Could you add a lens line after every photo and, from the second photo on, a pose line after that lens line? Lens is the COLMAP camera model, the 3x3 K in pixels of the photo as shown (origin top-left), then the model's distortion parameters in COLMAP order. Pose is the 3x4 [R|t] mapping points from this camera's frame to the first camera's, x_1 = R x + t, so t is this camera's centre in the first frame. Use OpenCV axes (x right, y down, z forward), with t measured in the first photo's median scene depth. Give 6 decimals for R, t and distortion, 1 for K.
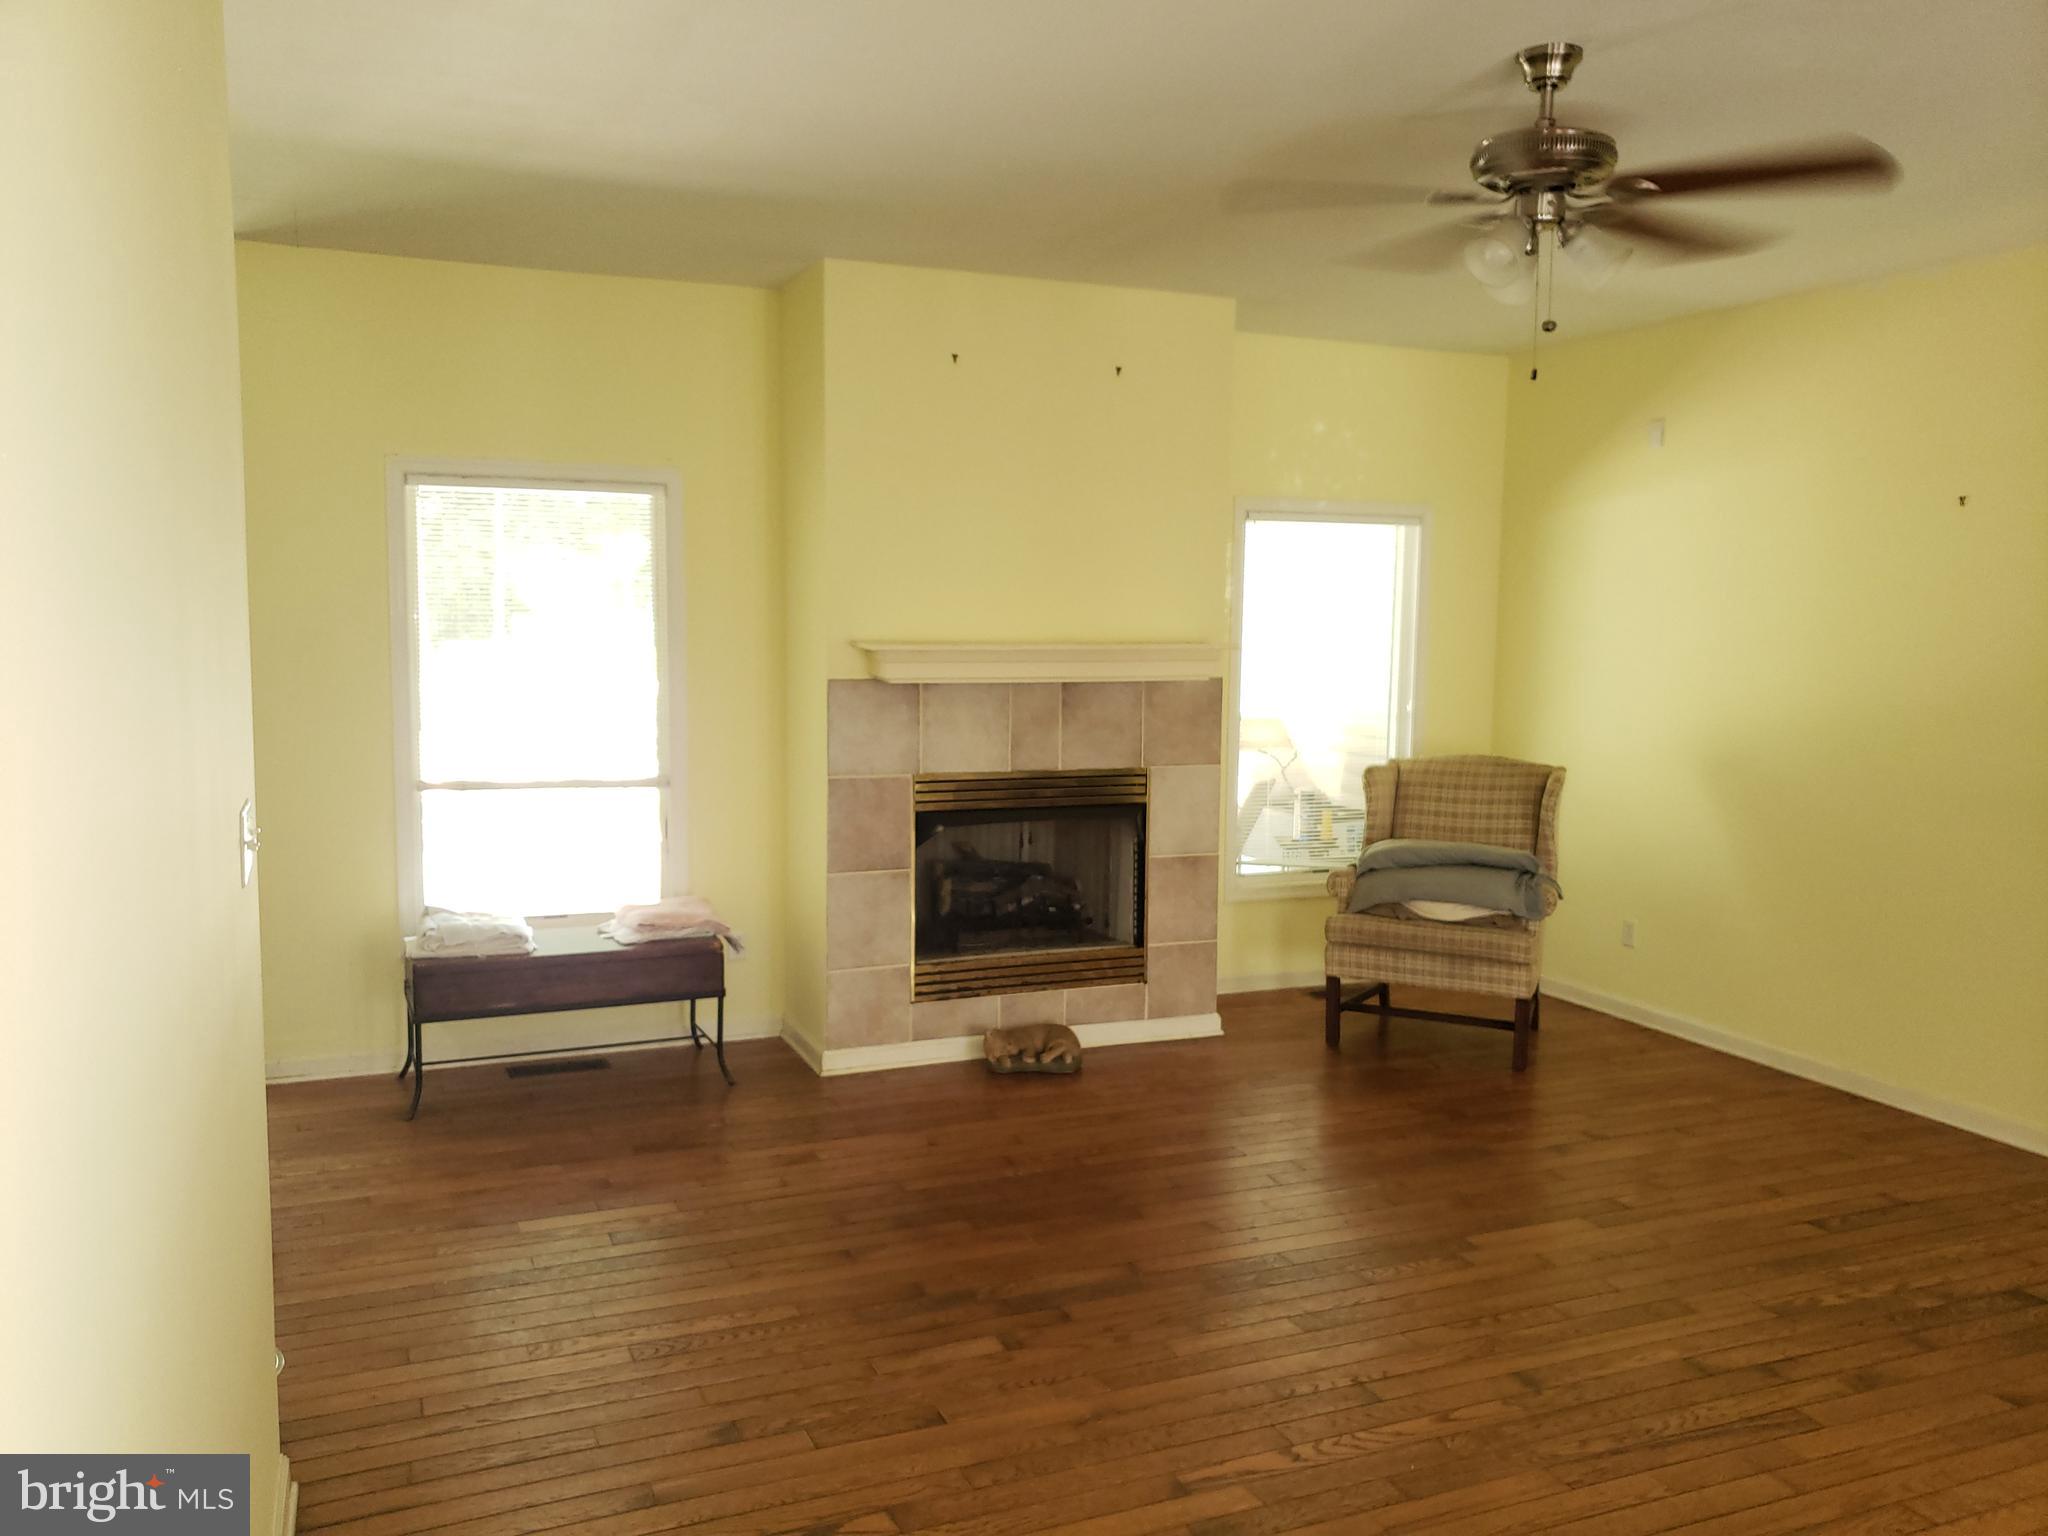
lens RADIAL K [[1591.6, 0, 1020.1], [0, 1591.6, 770.0], [0, 0, 1]] dist [0.012770, 0.015980]
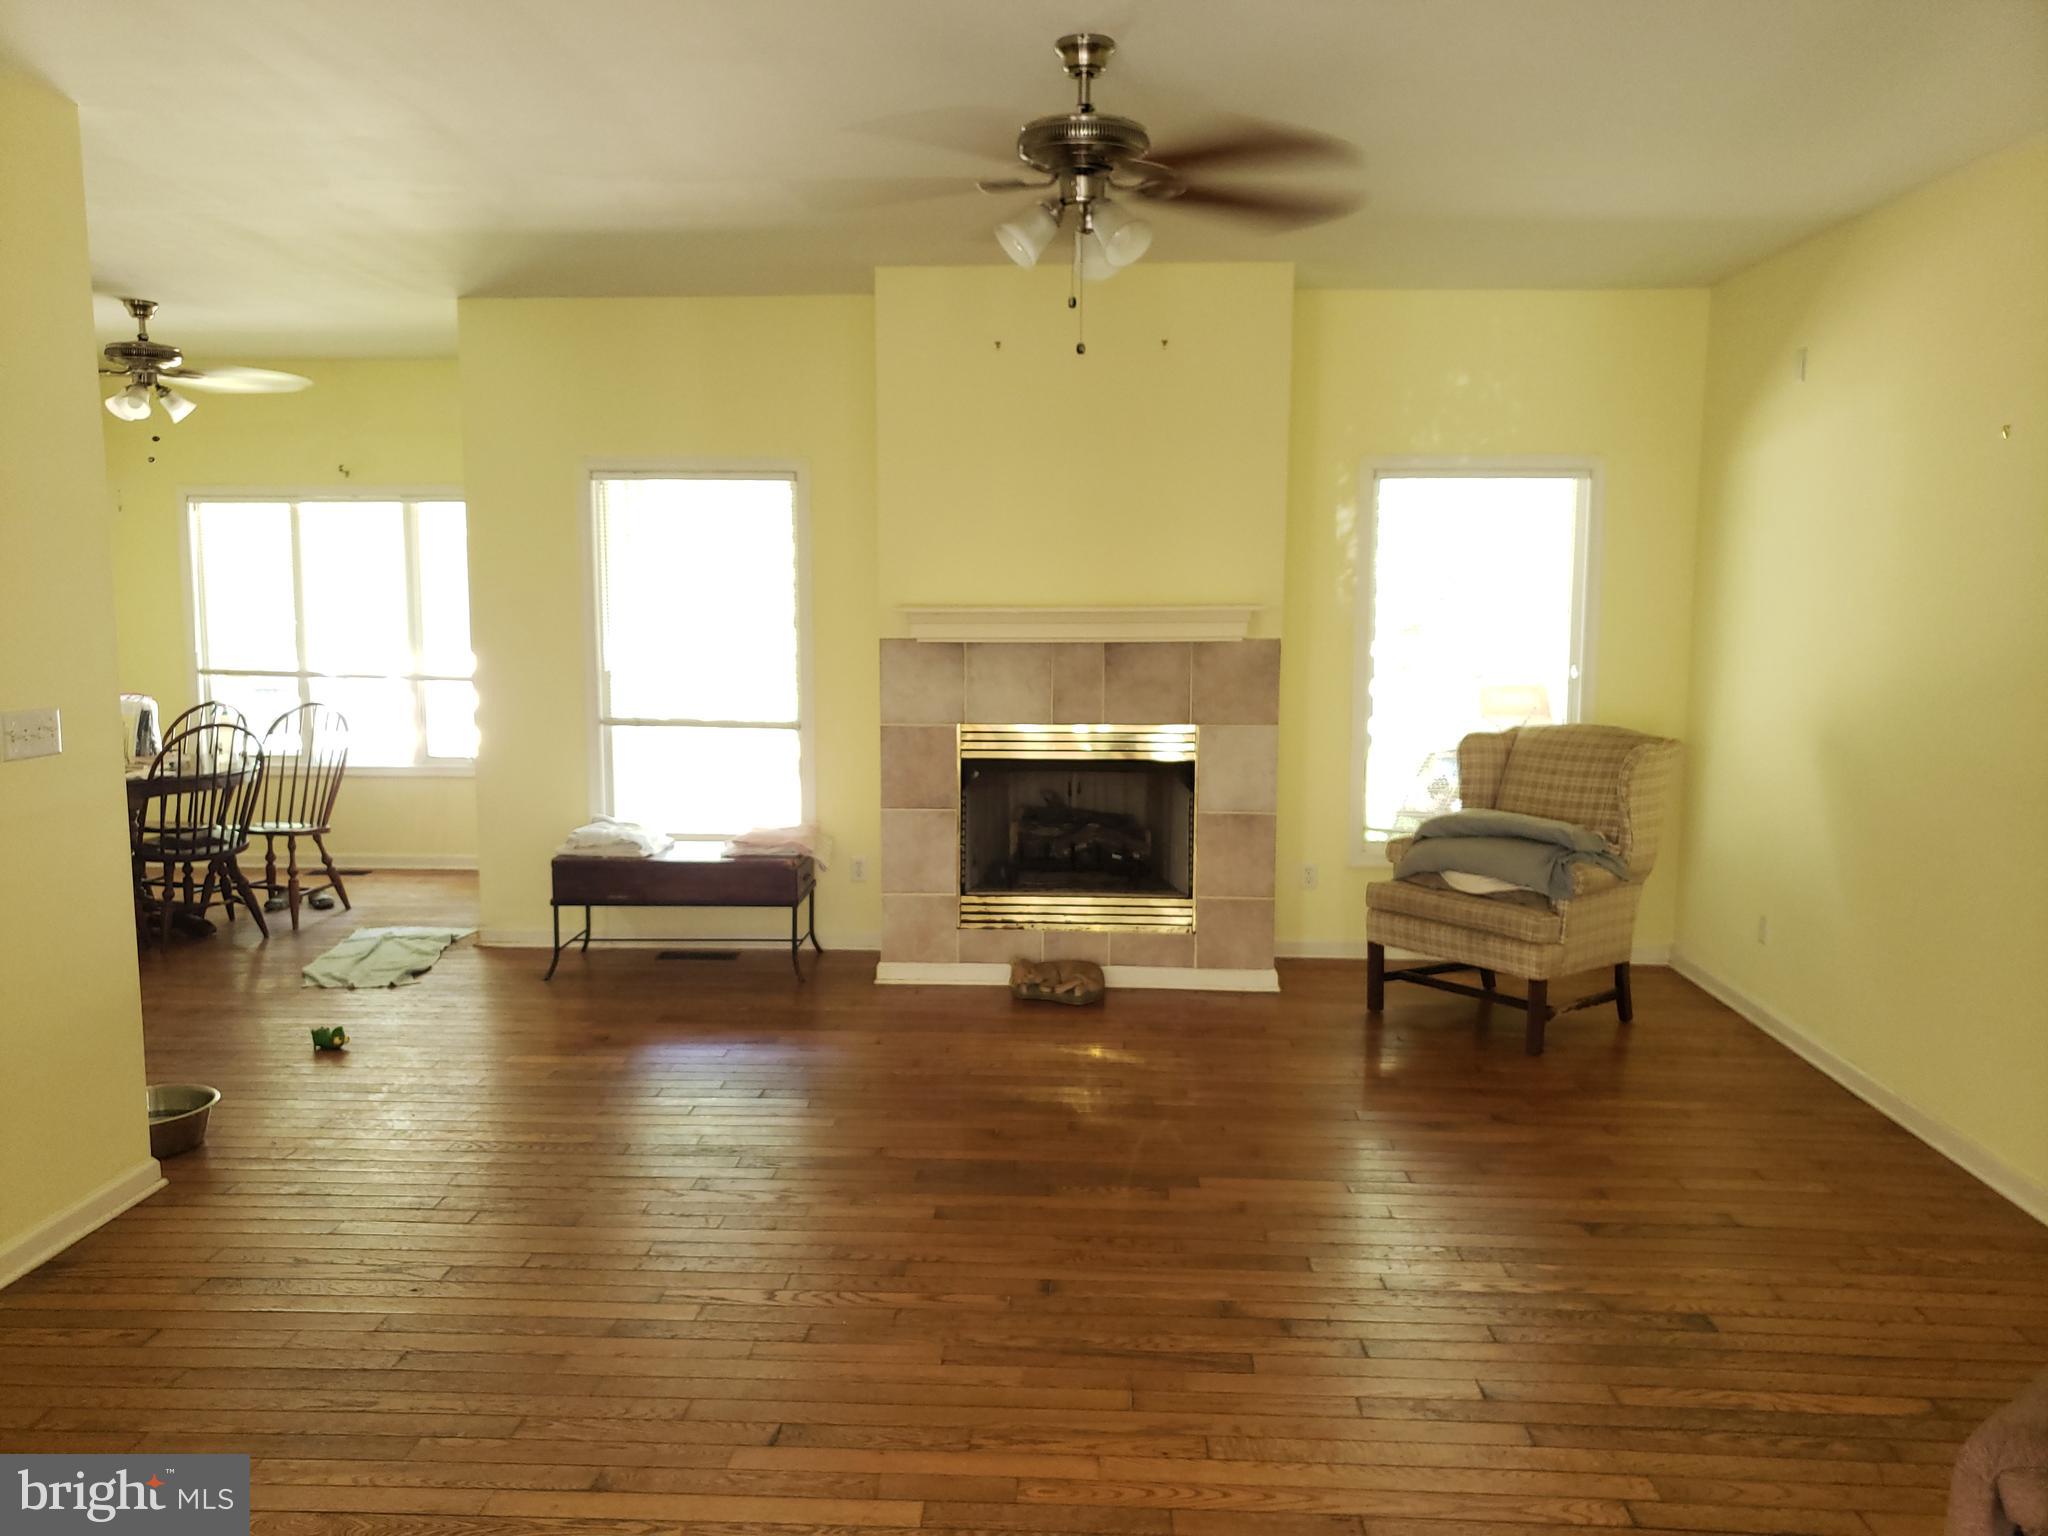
lens RADIAL K [[1591.6, 0, 1022.4], [0, 1591.6, 771.4], [0, 0, 1]] dist [0.012770, 0.015980]
pose [[0.897576, 0.041816, -0.438872, 0.452179], [-0.032218, 0.999051, 0.029298, 0.001652], [0.439681, -0.012158, 0.898072, 0.017103]]
